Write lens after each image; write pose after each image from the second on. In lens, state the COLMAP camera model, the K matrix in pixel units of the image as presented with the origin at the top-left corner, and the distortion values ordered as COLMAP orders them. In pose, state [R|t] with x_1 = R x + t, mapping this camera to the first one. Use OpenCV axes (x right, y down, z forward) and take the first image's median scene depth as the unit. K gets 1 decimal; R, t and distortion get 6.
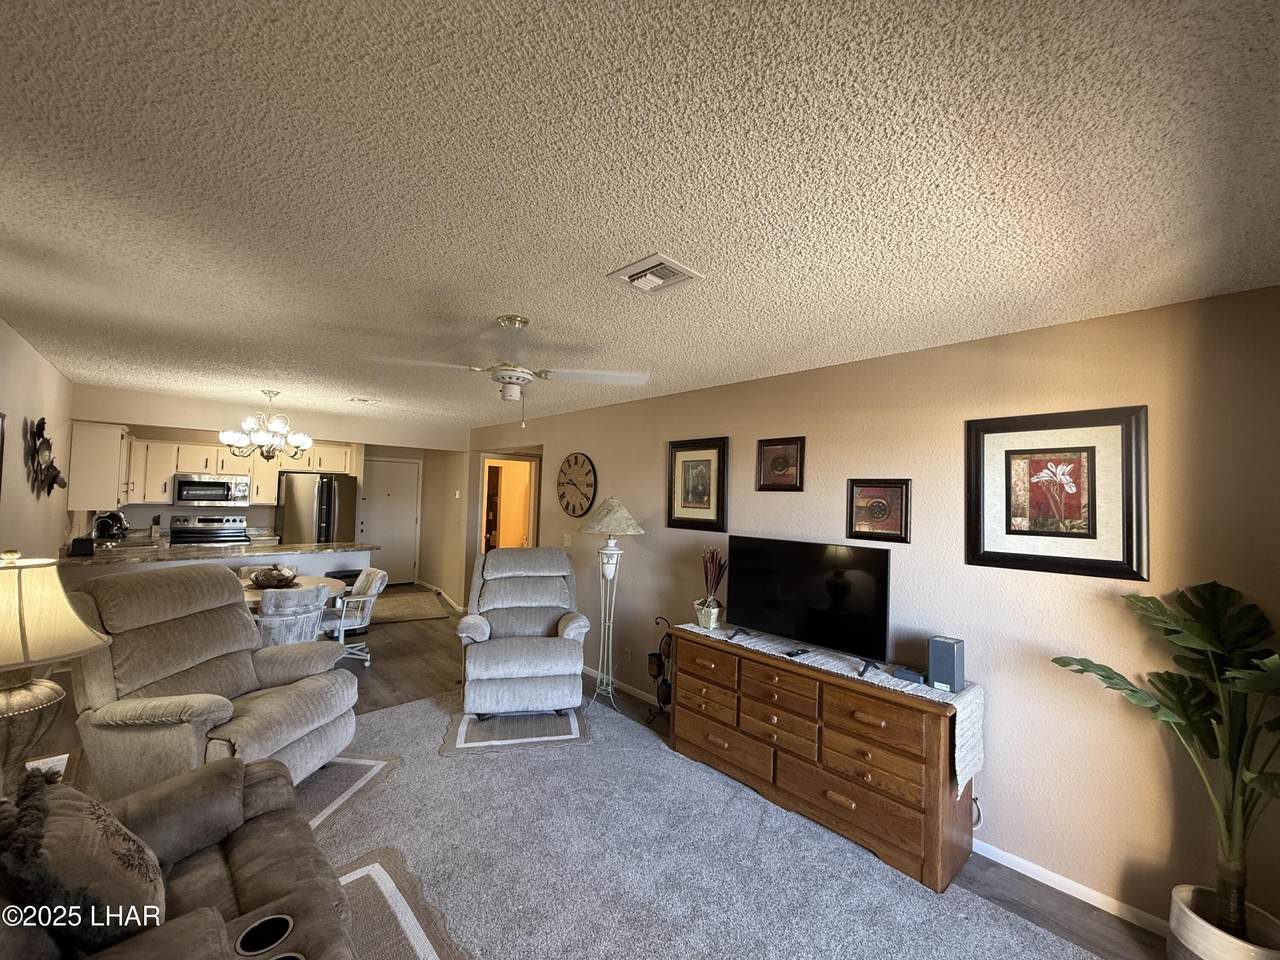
lens RADIAL K [[509.2, 0, 637.6], [0, 509.2, 479.6], [0, 0, 1]] dist [-0.007188, -0.000059]
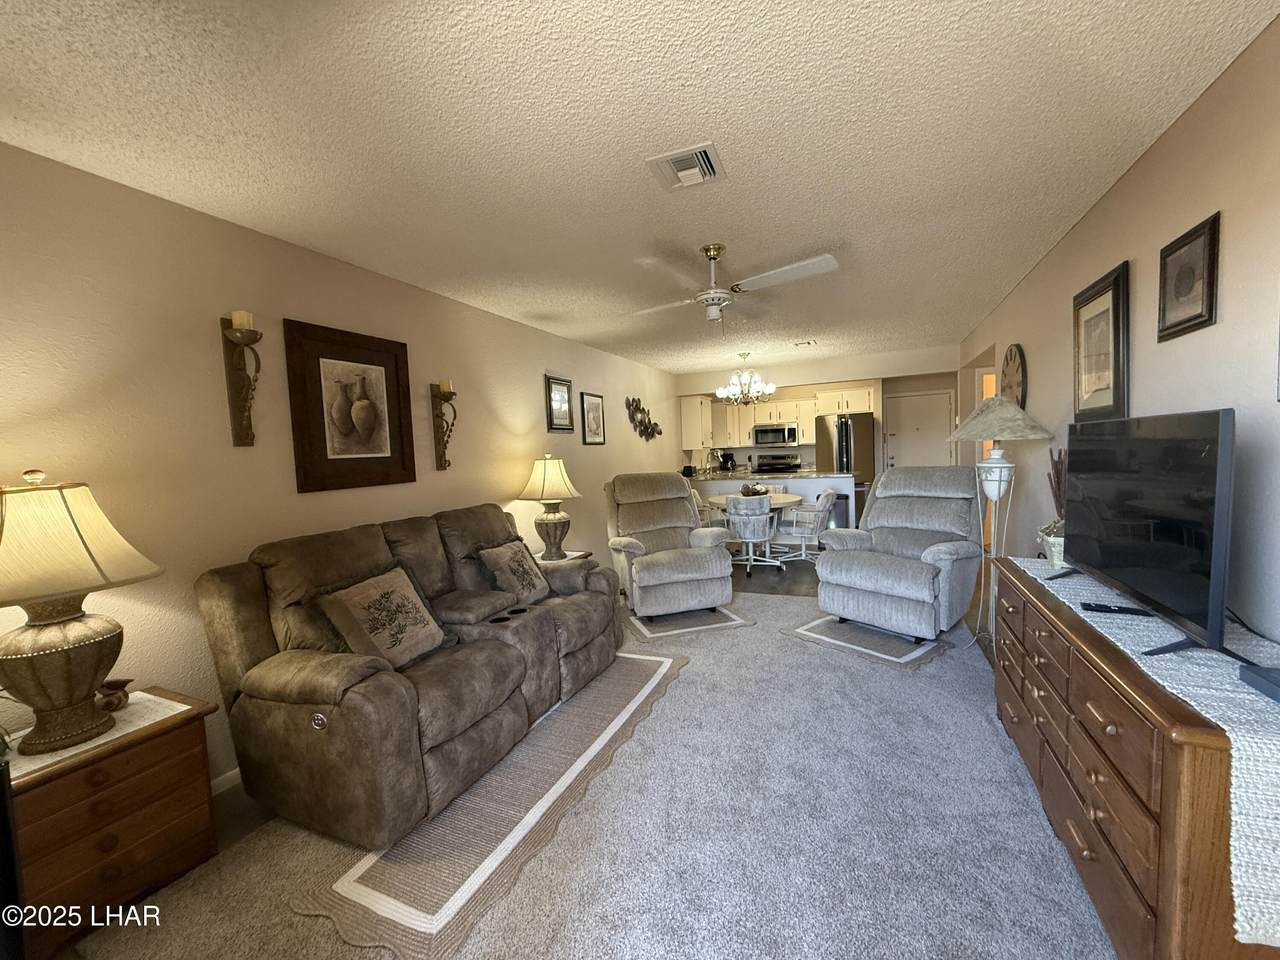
lens RADIAL K [[509.2, 0, 636.9], [0, 509.2, 482.7], [0, 0, 1]] dist [-0.007188, -0.000059]
pose [[0.392497, 0.012035, -0.919674, 0.504283], [0.081347, 0.995542, 0.047745, 0.098774], [0.916149, -0.093552, 0.389769, 0.228603]]
